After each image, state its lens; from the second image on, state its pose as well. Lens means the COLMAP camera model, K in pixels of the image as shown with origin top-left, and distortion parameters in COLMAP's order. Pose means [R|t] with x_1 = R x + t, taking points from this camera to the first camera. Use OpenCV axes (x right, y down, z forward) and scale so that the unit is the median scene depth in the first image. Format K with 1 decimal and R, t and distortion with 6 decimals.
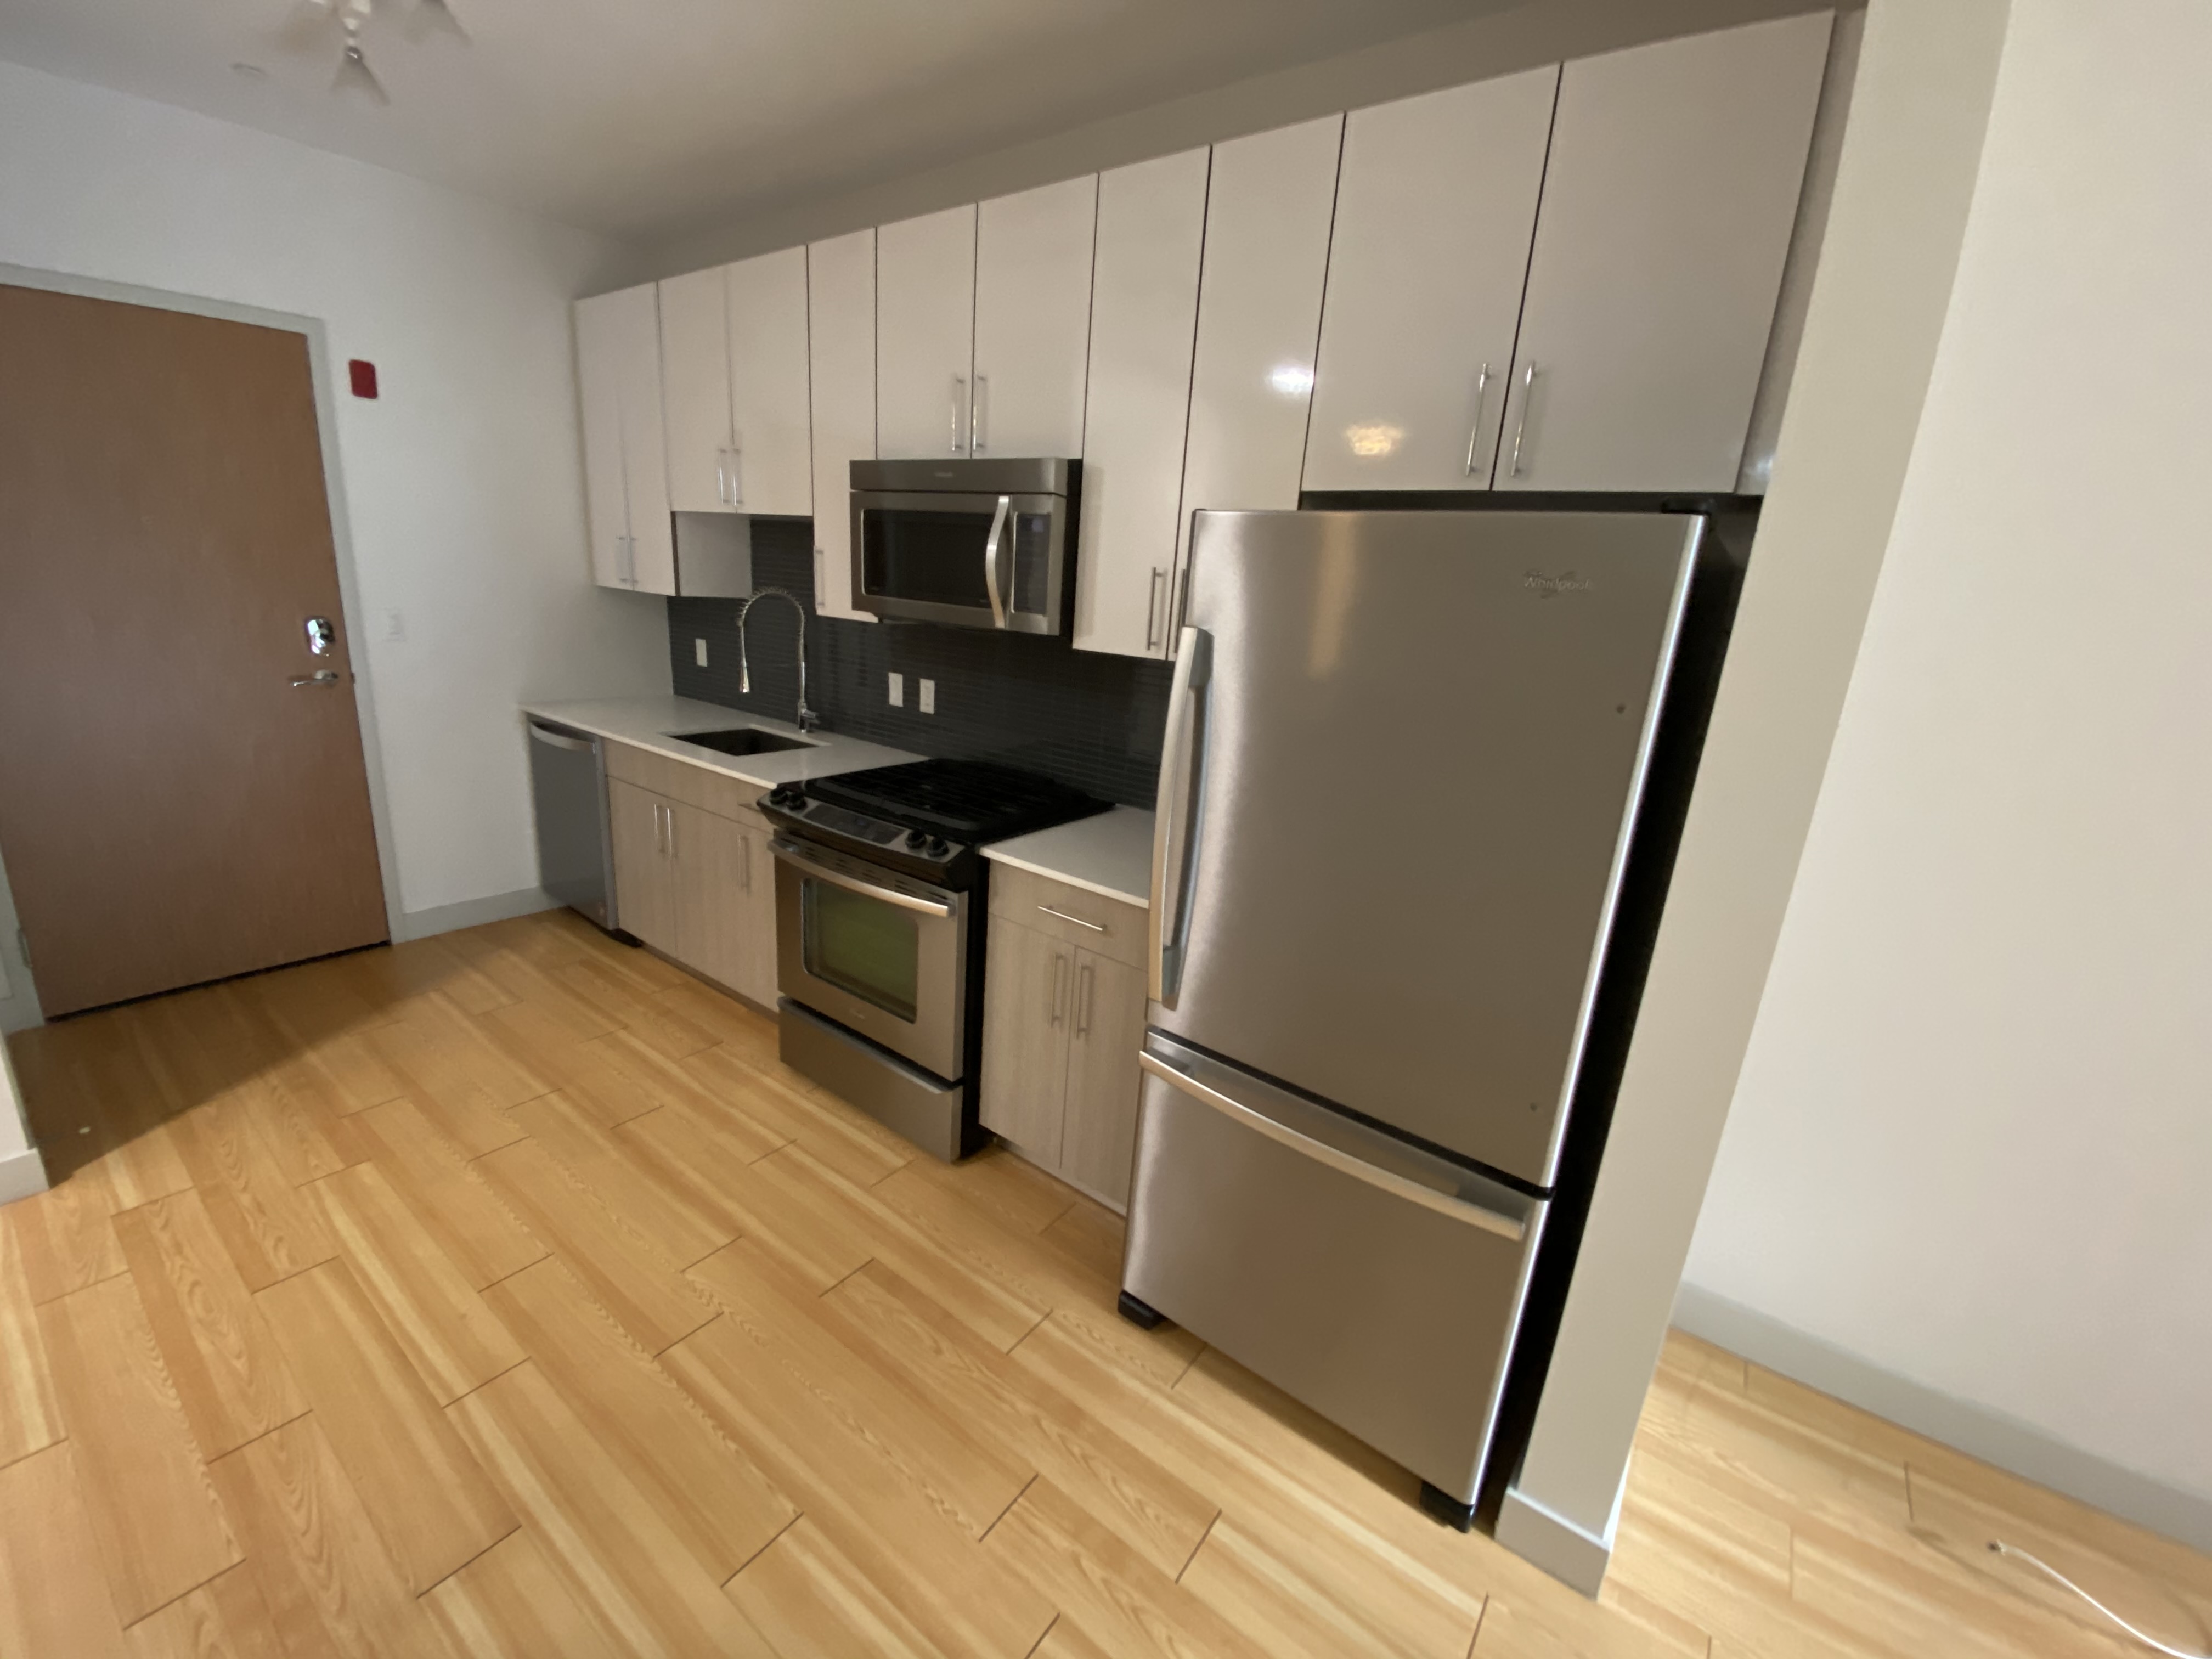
lens RADIAL K [[887.7, 0, 1106.0], [0, 887.7, 829.5], [0, 0, 1]] dist [0.008950, -0.014350]
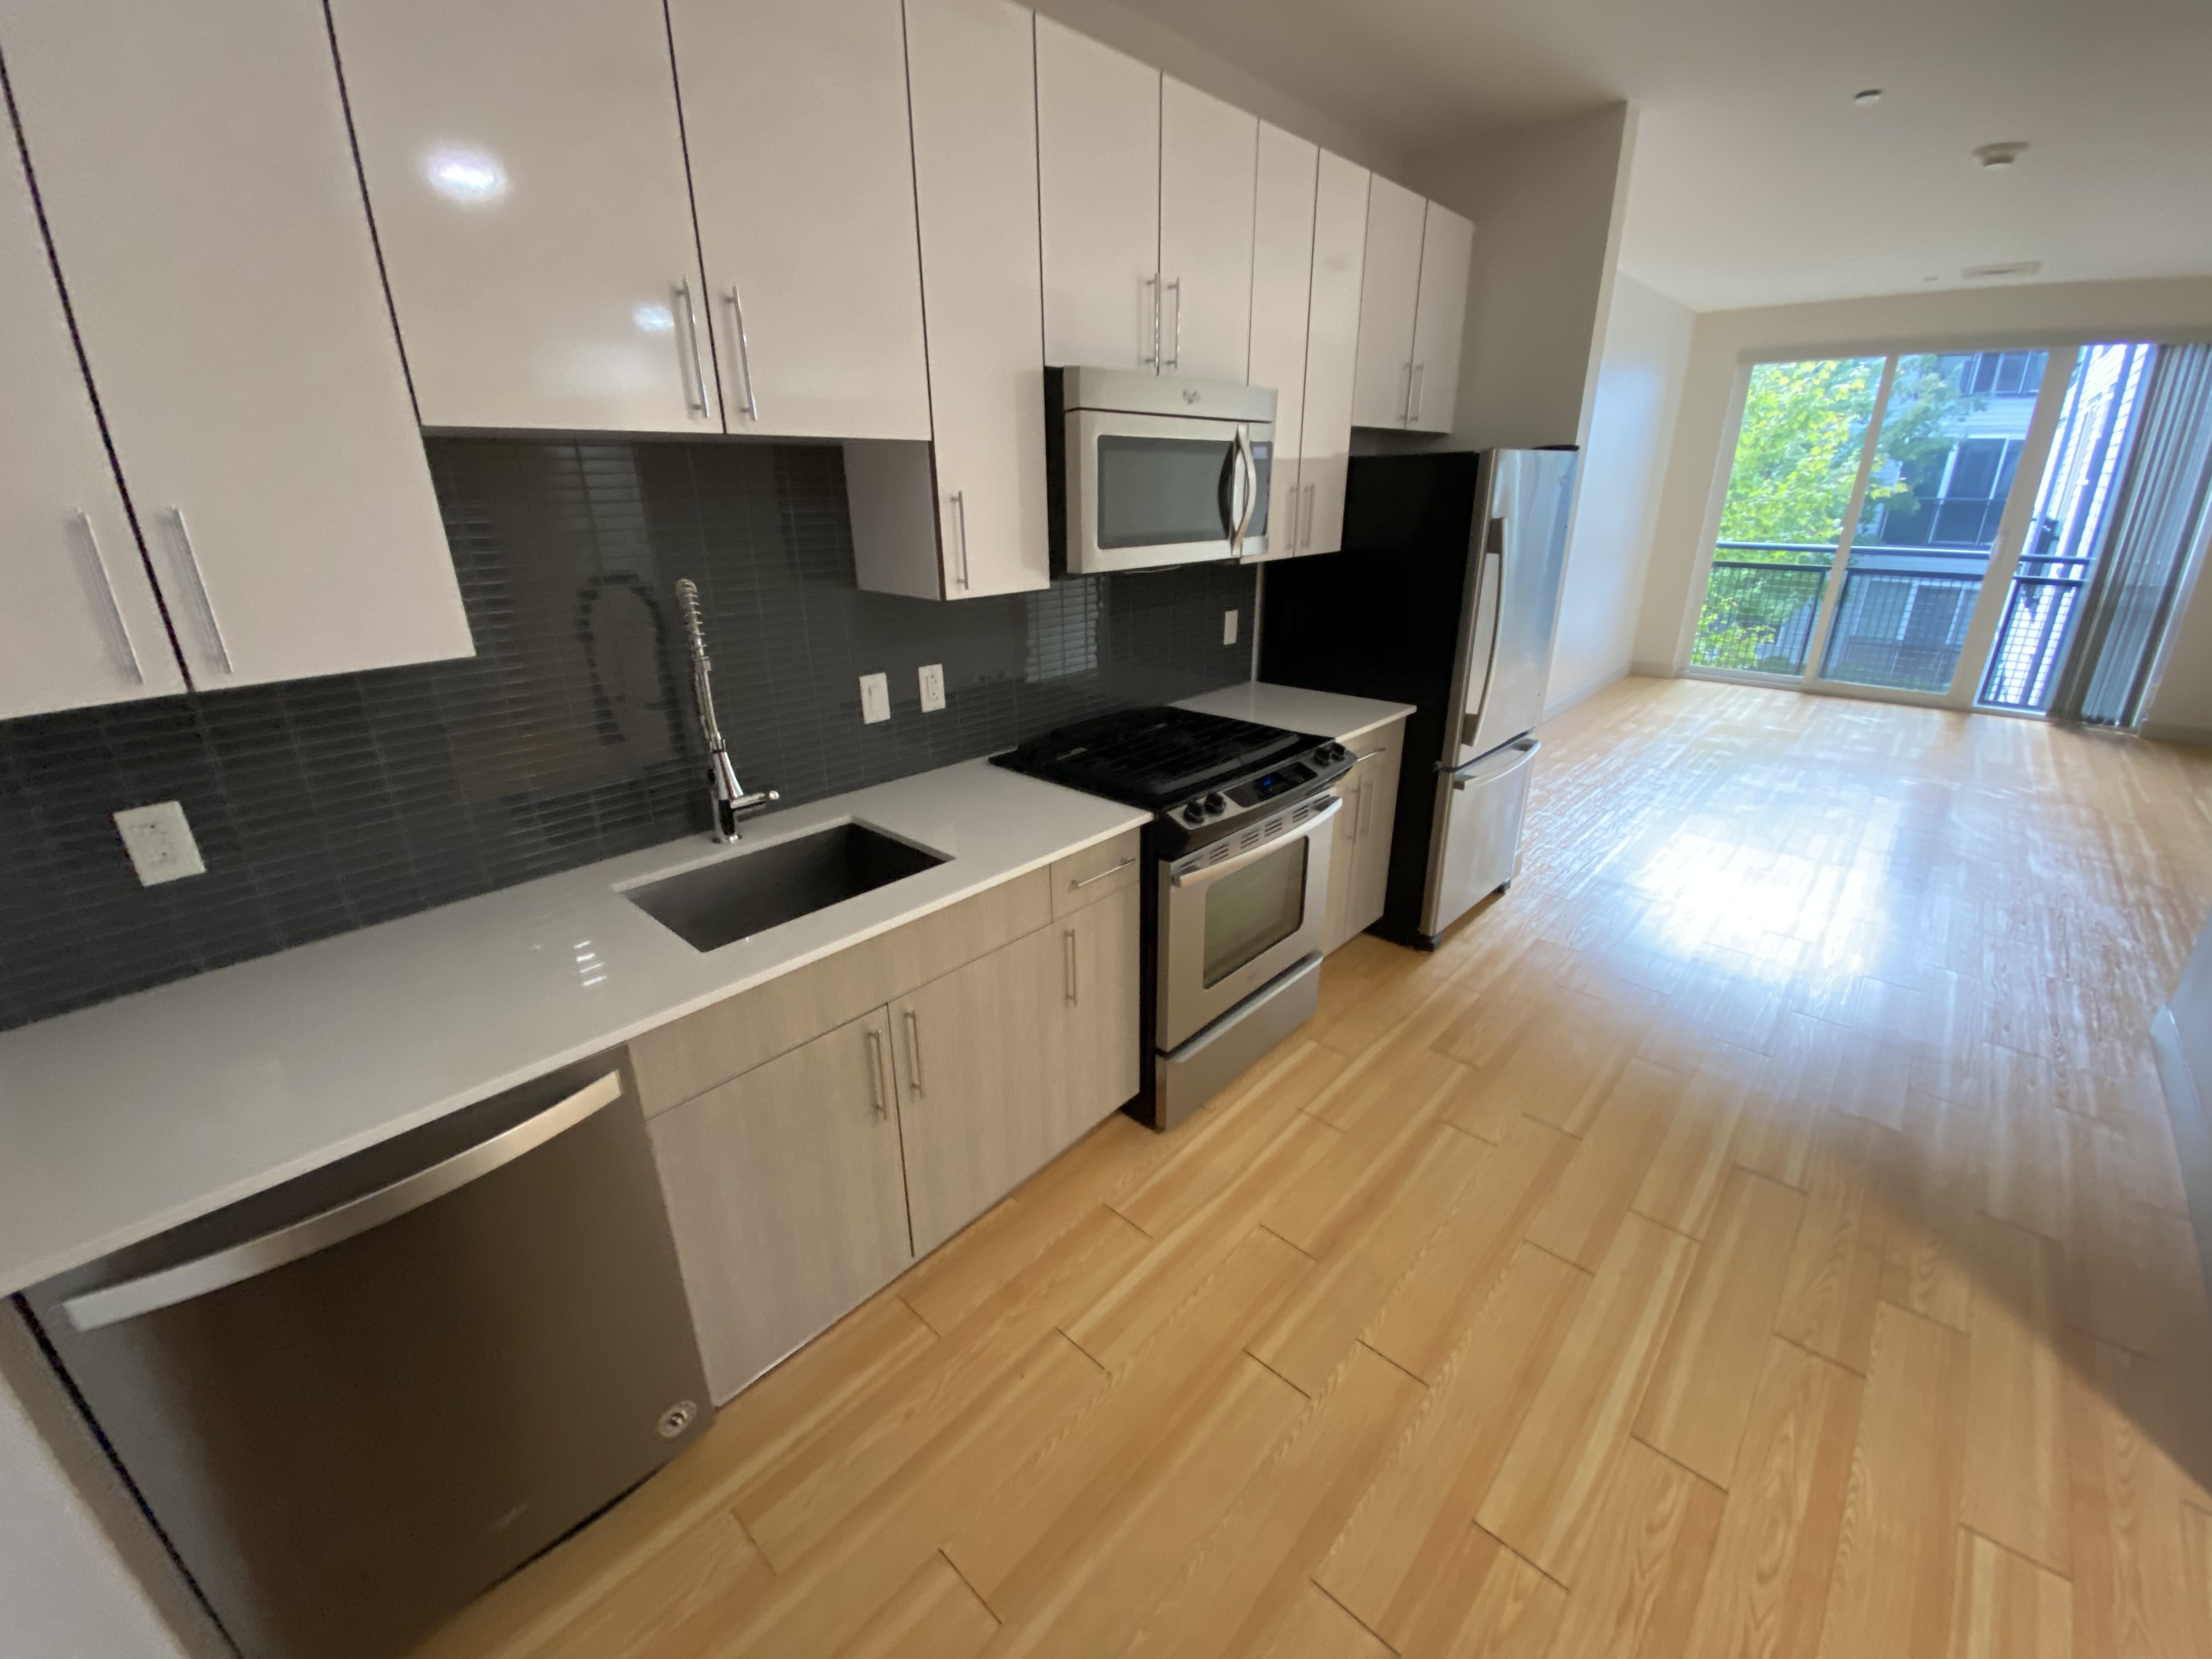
lens RADIAL K [[885.4, 0, 1100.6], [0, 885.4, 825.1], [0, 0, 1]] dist [0.016424, -0.018535]
pose [[0.116102, -0.422351, 0.898966, -1.309318], [0.290559, 0.879935, 0.375884, -0.418121], [-0.949787, 0.217562, 0.224880, 1.068803]]
